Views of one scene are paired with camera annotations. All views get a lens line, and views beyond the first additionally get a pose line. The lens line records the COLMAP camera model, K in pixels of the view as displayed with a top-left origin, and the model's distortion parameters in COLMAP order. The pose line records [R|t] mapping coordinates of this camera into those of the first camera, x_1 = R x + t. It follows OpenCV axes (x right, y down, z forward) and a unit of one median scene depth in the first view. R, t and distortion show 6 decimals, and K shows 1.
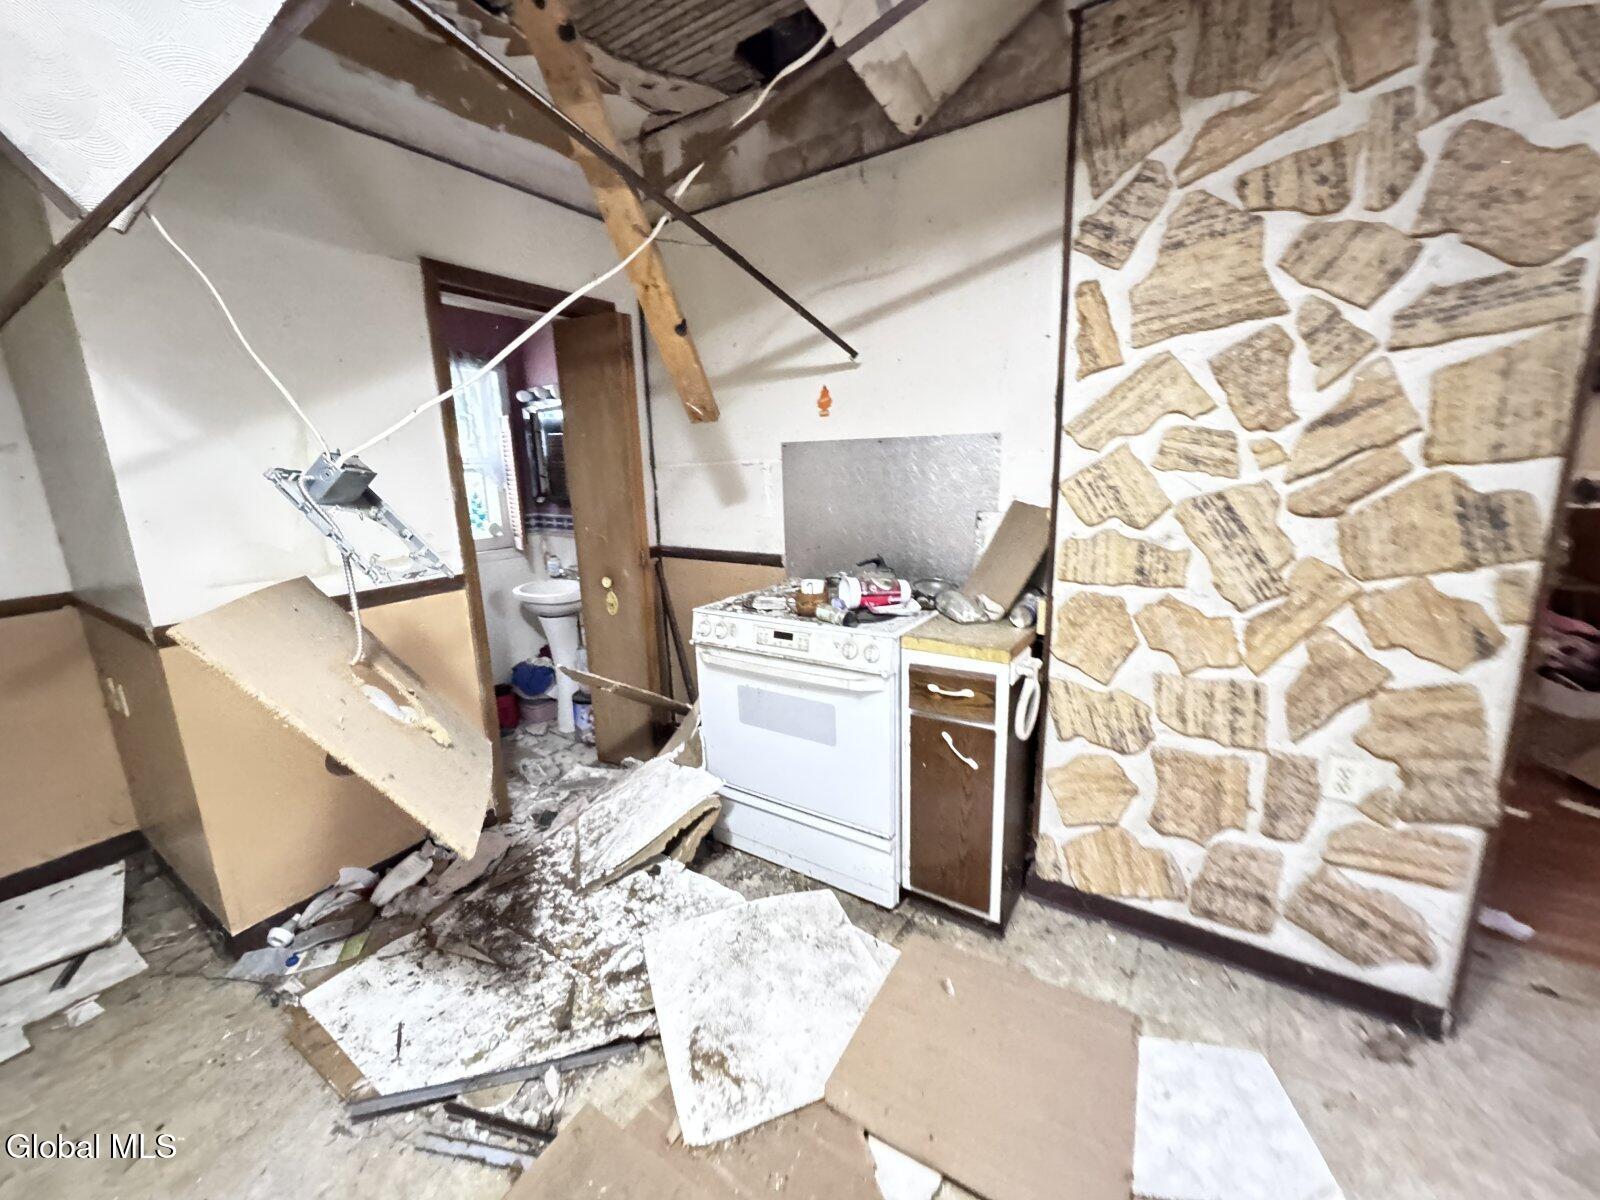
lens RADIAL K [[636.3, 0, 802.1], [0, 636.3, 599.6], [0, 0, 1]] dist [-0.003773, -0.000088]
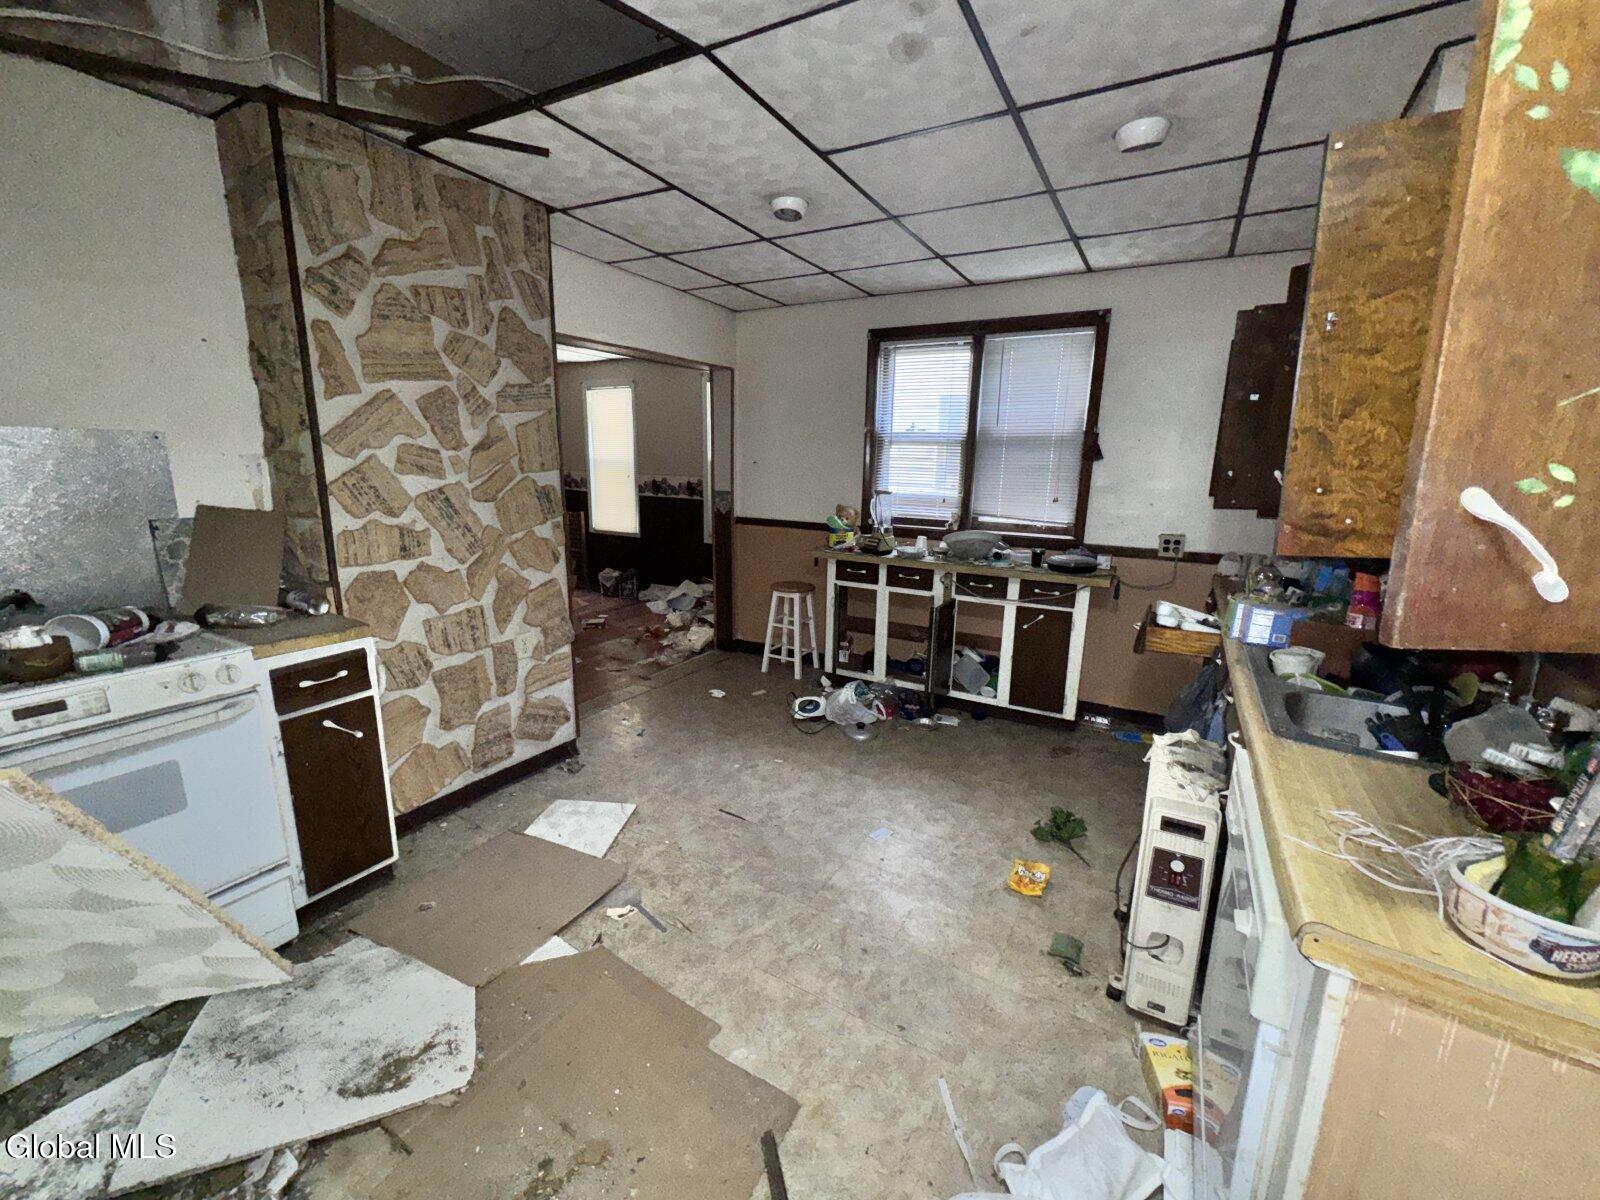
lens RADIAL K [[636.3, 0, 808.1], [0, 636.3, 598.4], [0, 0, 1]] dist [-0.003773, -0.000088]
pose [[-0.077991, -0.181896, 0.980220, -0.951493], [0.196465, 0.961130, 0.193986, -0.037330], [-0.977404, 0.207708, -0.039223, 0.245332]]
